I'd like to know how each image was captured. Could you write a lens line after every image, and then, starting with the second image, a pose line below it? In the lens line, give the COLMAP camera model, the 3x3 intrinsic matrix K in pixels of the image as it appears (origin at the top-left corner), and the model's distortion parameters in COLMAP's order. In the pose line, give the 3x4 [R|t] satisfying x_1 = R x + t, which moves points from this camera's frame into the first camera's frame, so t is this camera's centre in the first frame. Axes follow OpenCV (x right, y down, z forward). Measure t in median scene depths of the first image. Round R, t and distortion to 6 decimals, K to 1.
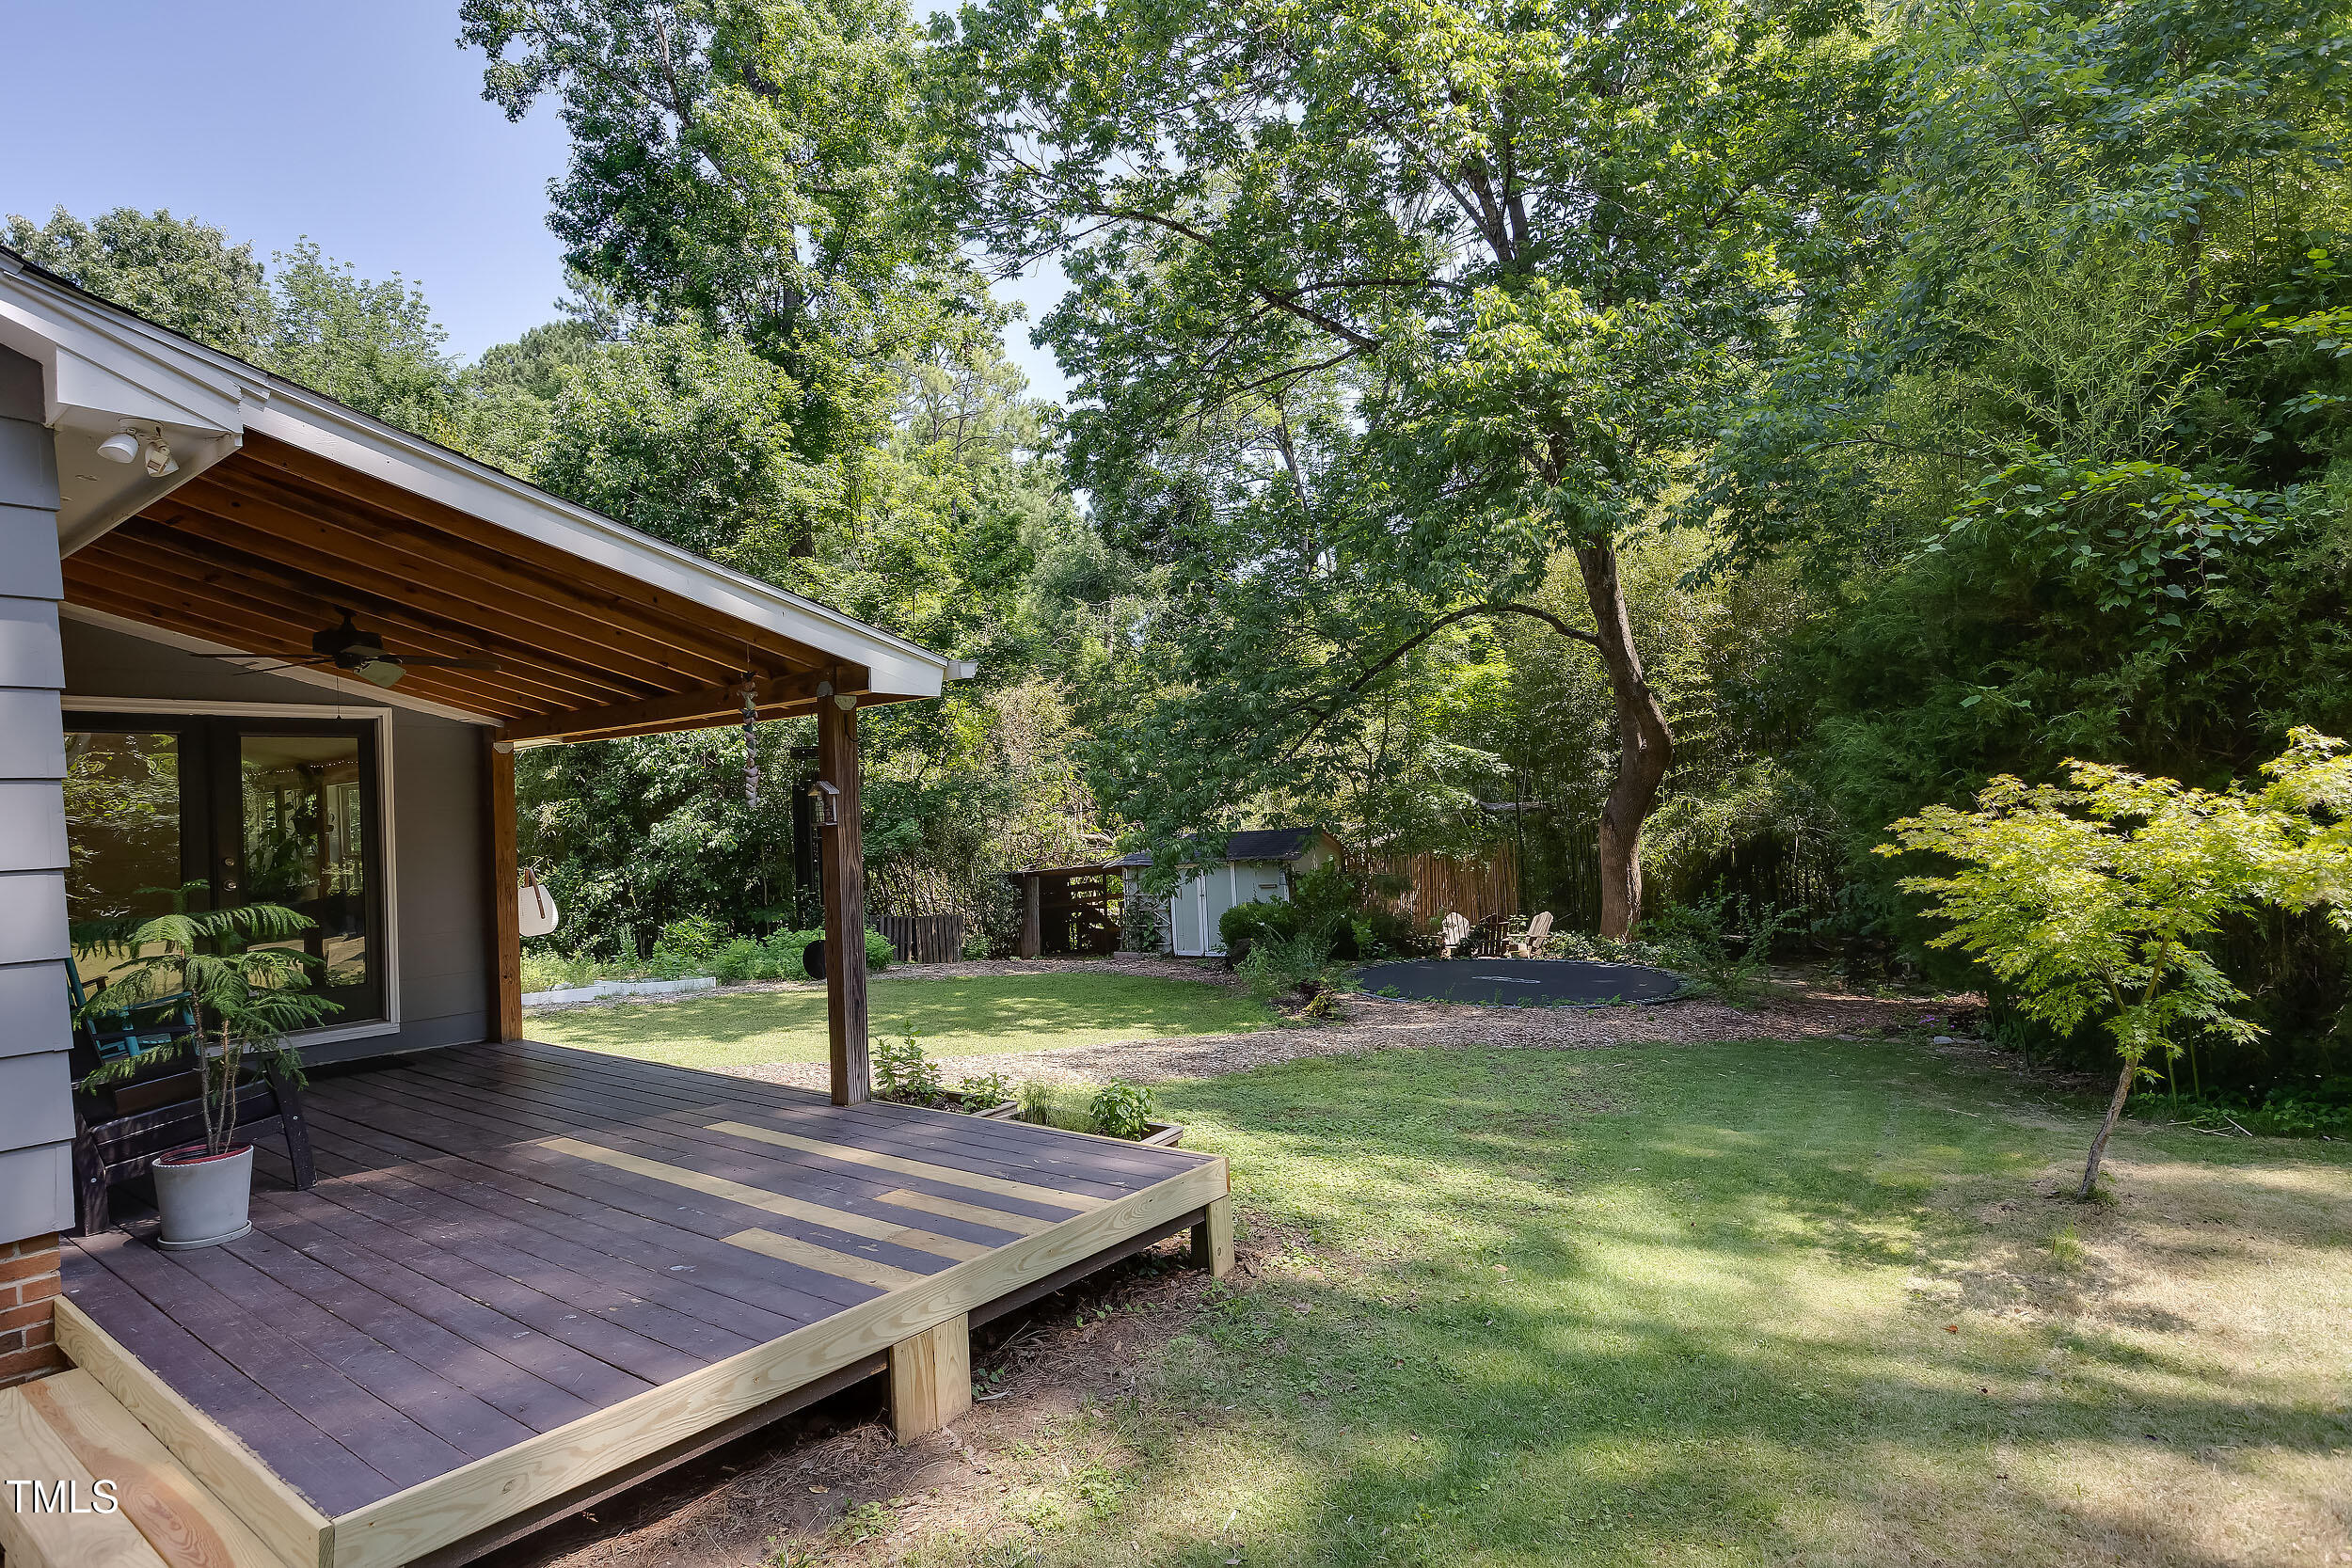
lens RADIAL K [[2290.7, 0, 1158.5], [0, 2290.7, 752.3], [0, 0, 1]] dist [0.006434, -0.009157]
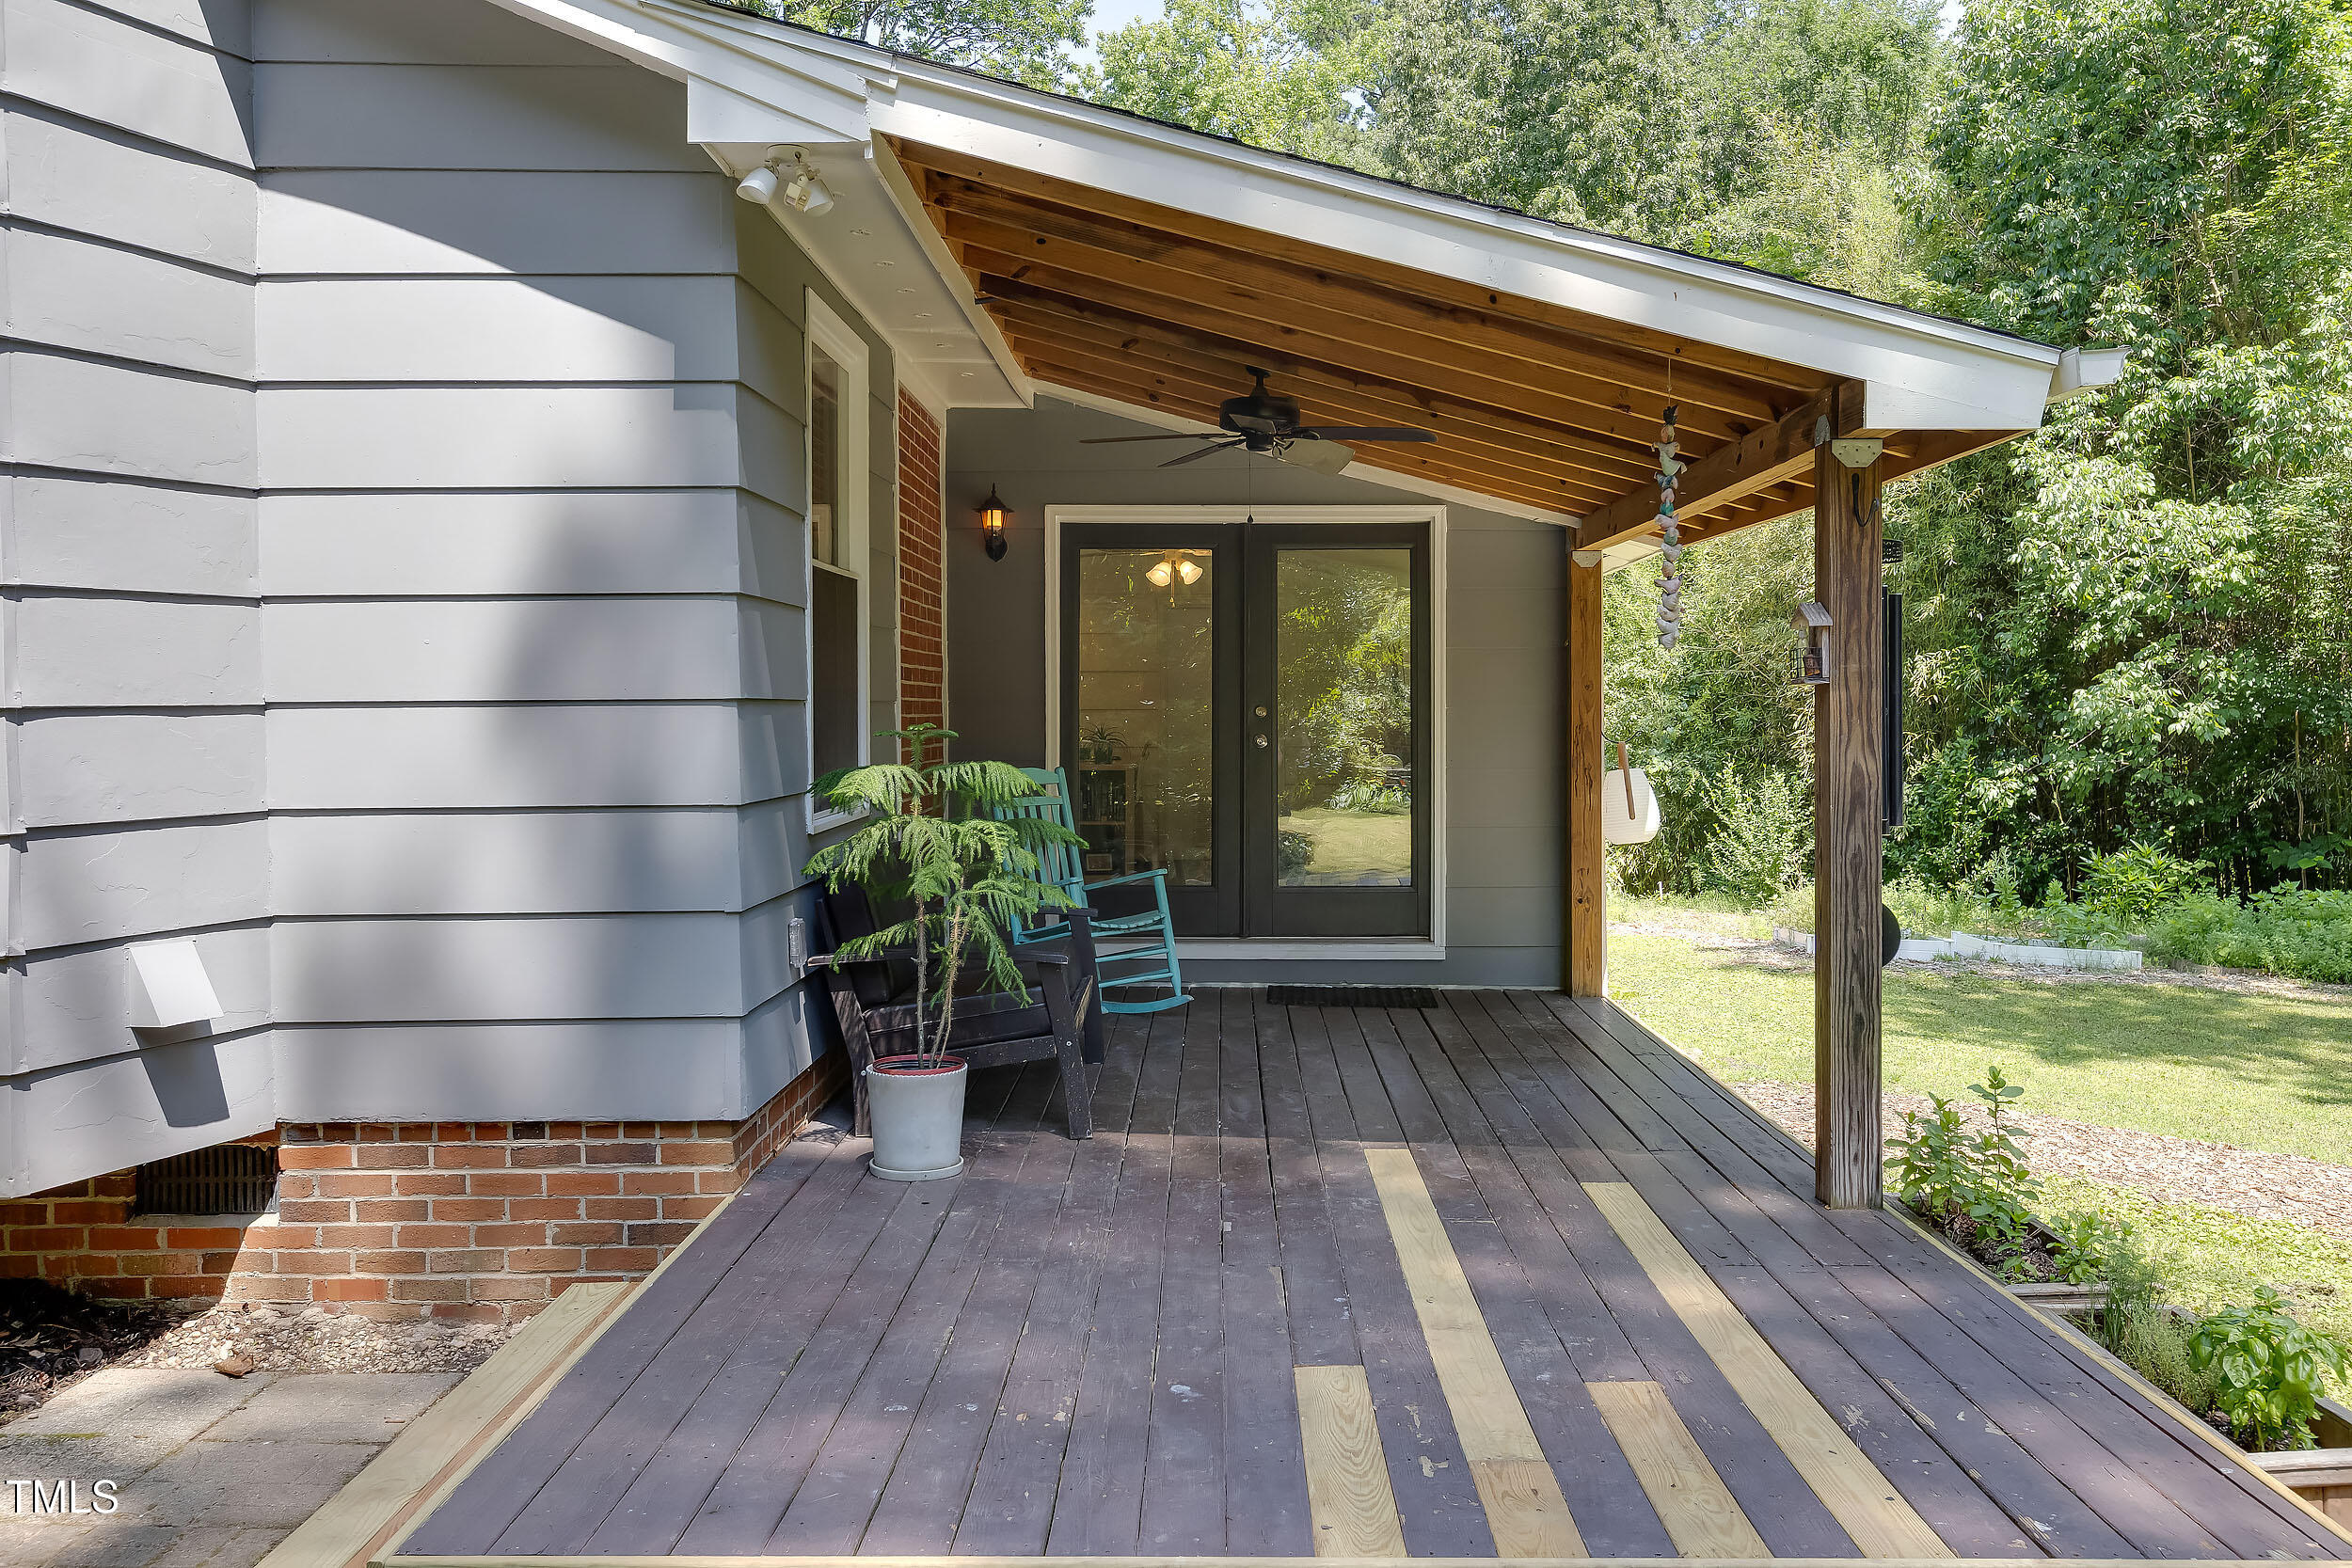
lens RADIAL K [[2290.7, 0, 1158.5], [0, 2290.7, 752.3], [0, 0, 1]] dist [0.006434, -0.009157]
pose [[0.397719, 0.053564, -0.915943, 0.282695], [-0.003509, 0.998376, 0.056861, 0.016960], [0.917501, -0.019400, 0.397261, 0.629313]]
